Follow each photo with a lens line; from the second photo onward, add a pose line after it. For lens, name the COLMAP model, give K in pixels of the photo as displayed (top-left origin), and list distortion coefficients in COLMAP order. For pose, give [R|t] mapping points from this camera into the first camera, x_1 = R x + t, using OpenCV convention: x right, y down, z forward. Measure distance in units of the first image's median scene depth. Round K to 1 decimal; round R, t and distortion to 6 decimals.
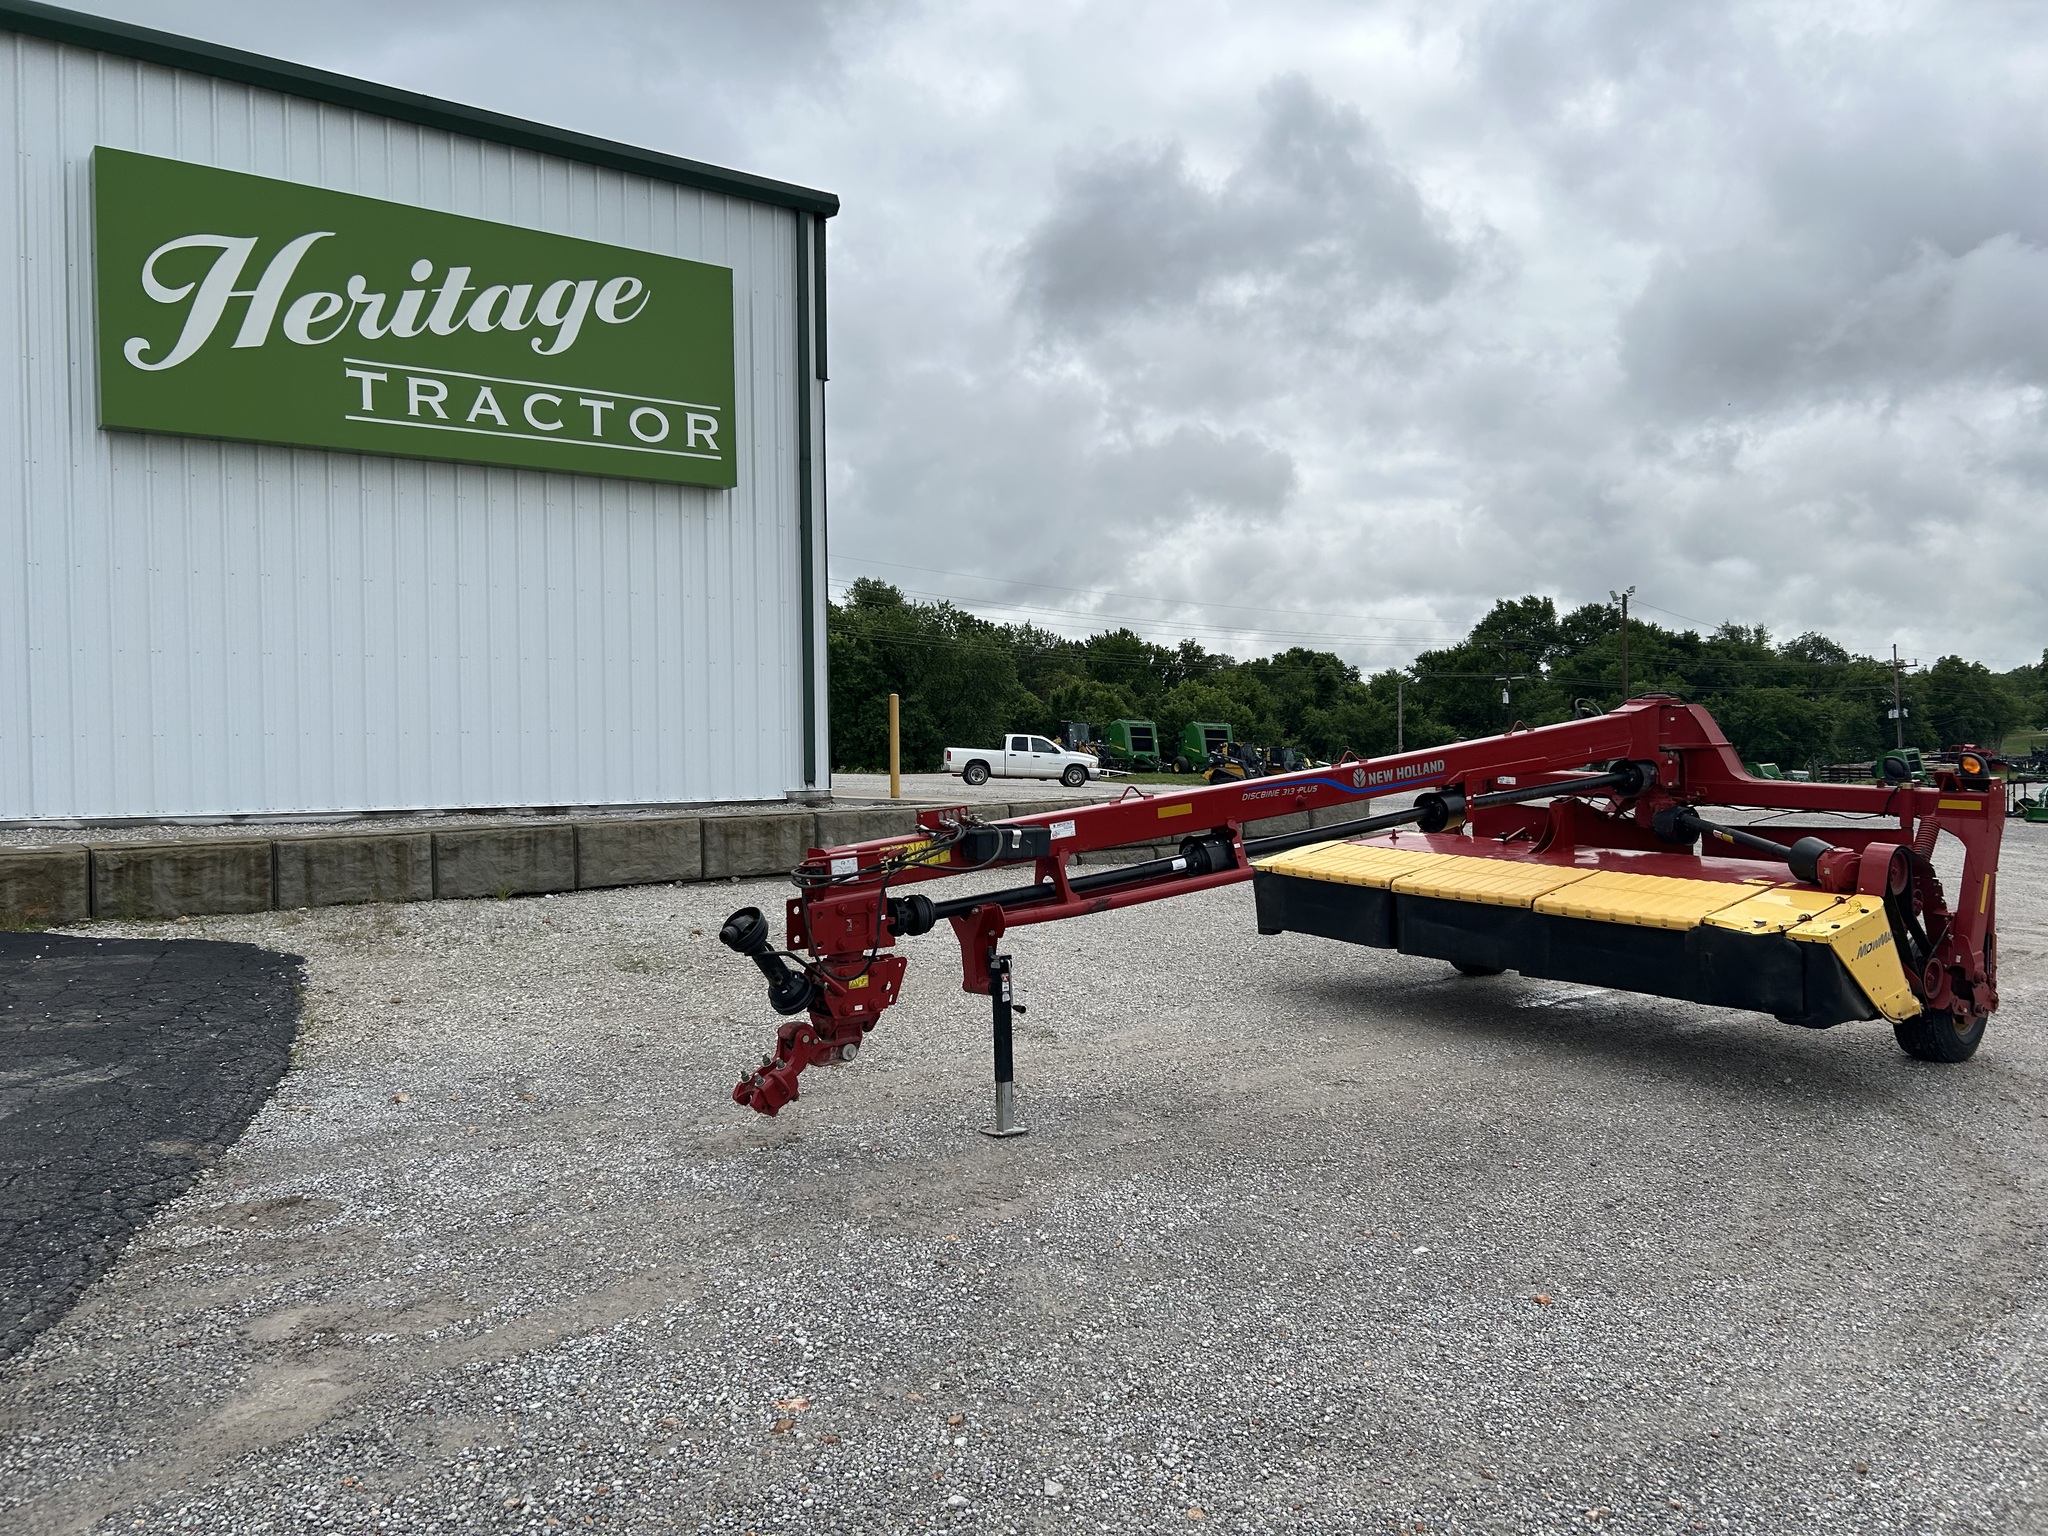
lens RADIAL K [[1523.9, 0, 1031.2], [0, 1523.9, 773.2], [0, 0, 1]] dist [0.041429, -0.036148]
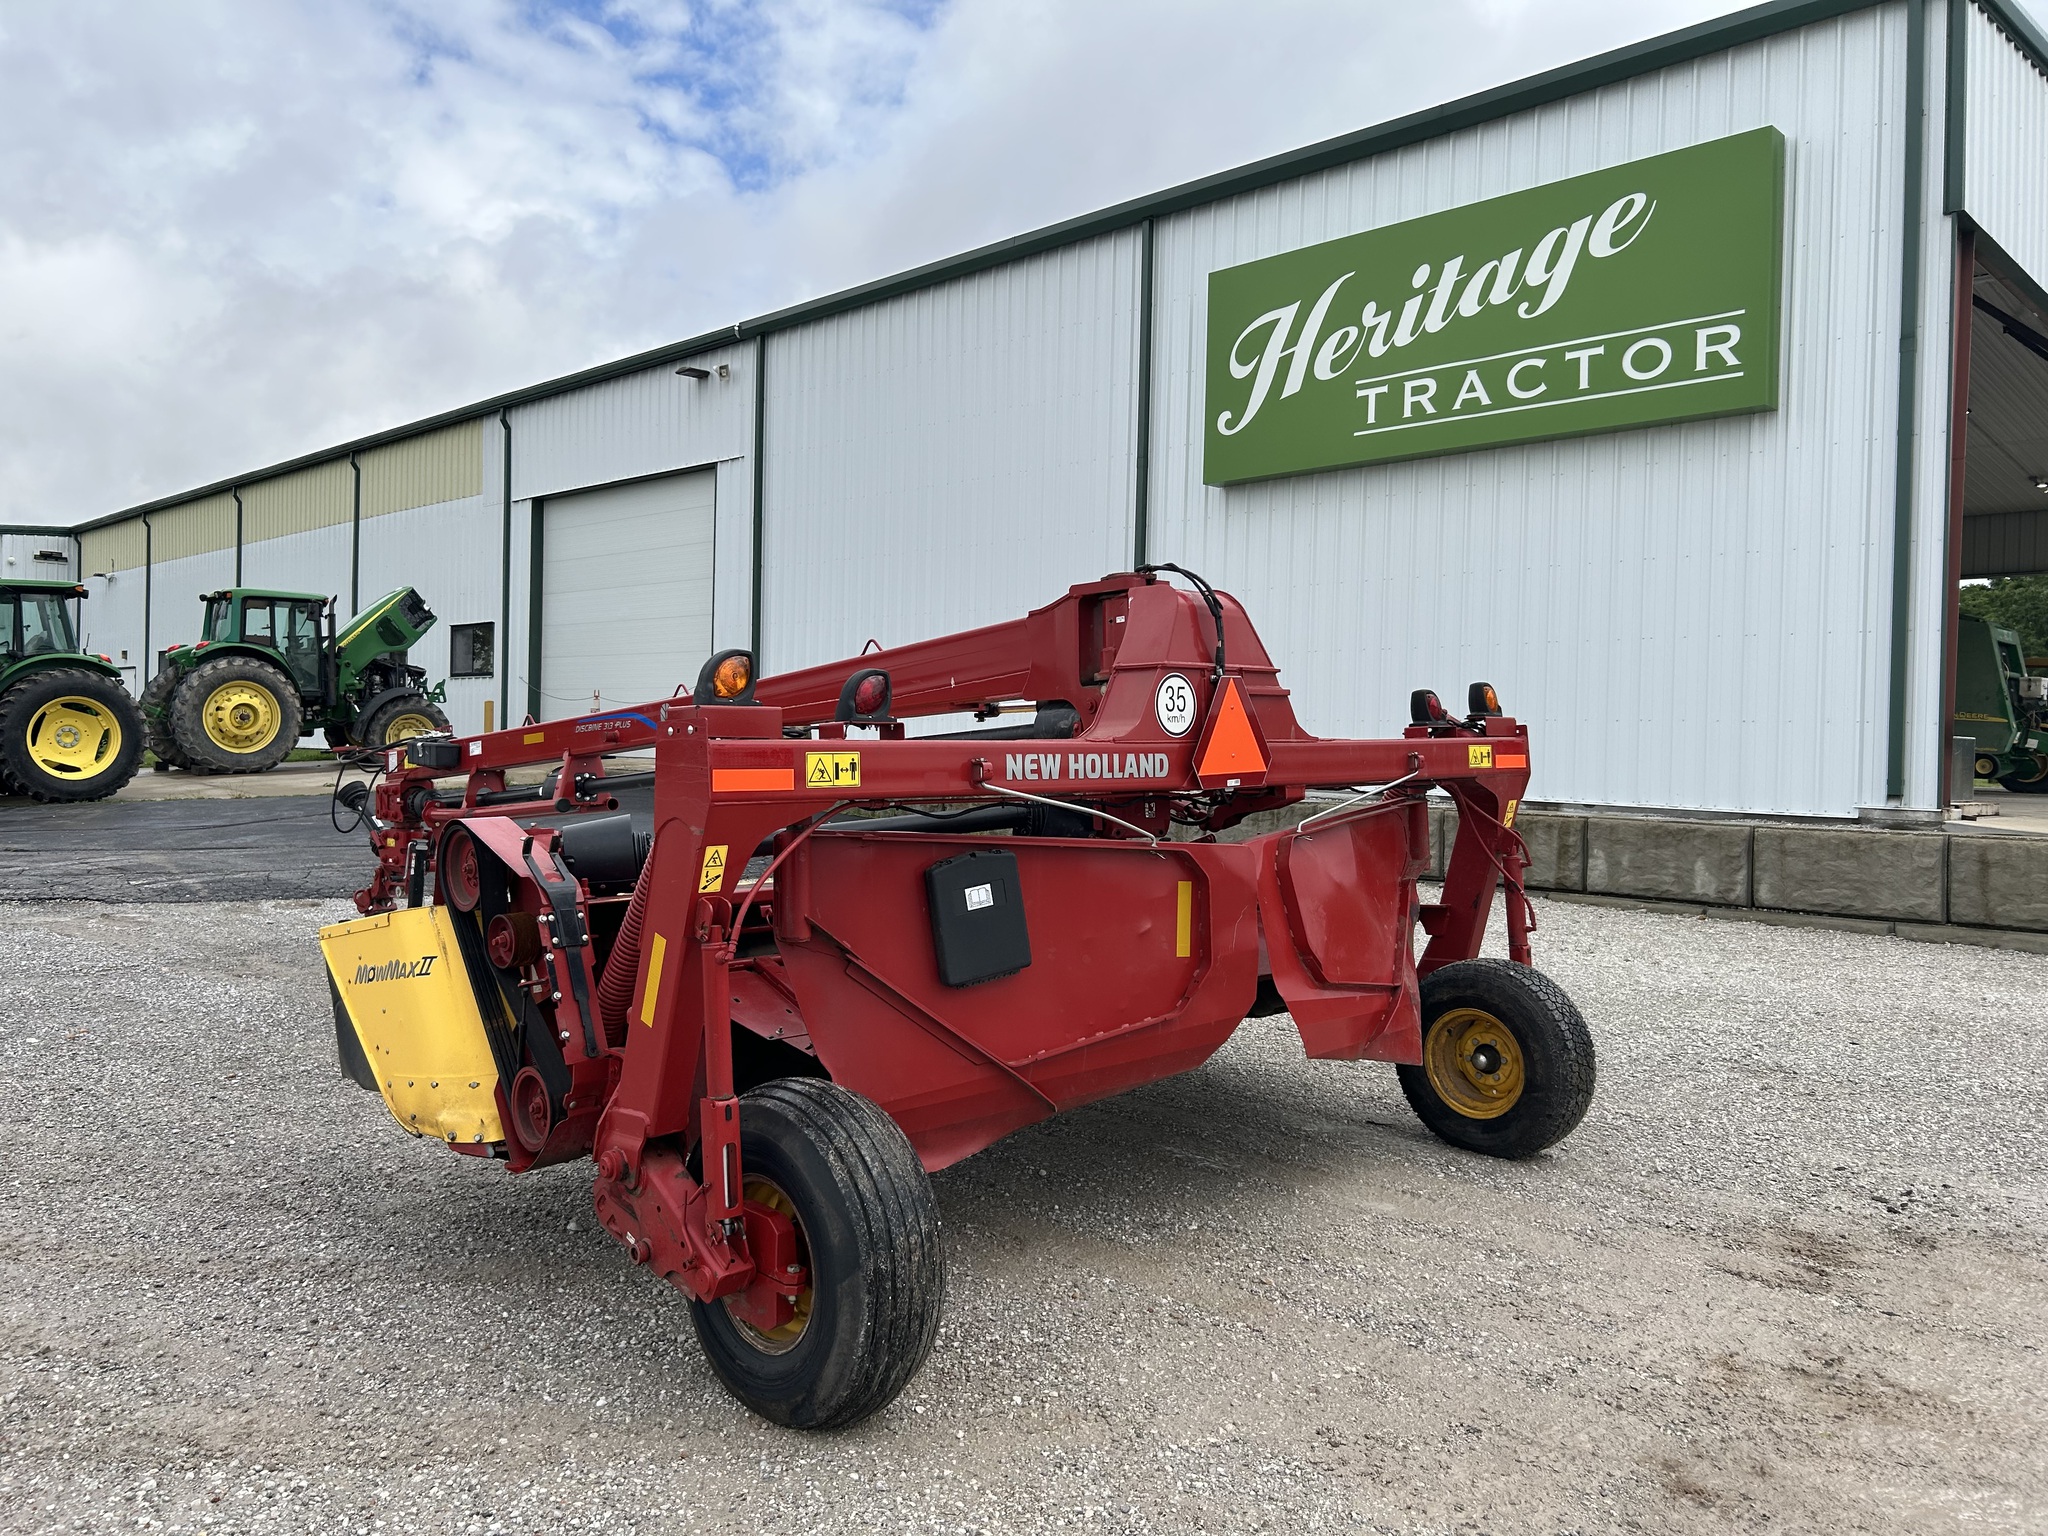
lens RADIAL K [[1546.1, 0, 1022.0], [0, 1546.1, 757.6], [0, 0, 1]] dist [0.038170, -0.042435]
pose [[0.122203, 0.015763, -0.992380, 0.636035], [-0.055657, 0.998409, 0.009005, 0.004689], [0.990943, 0.054132, 0.122886, 0.632829]]
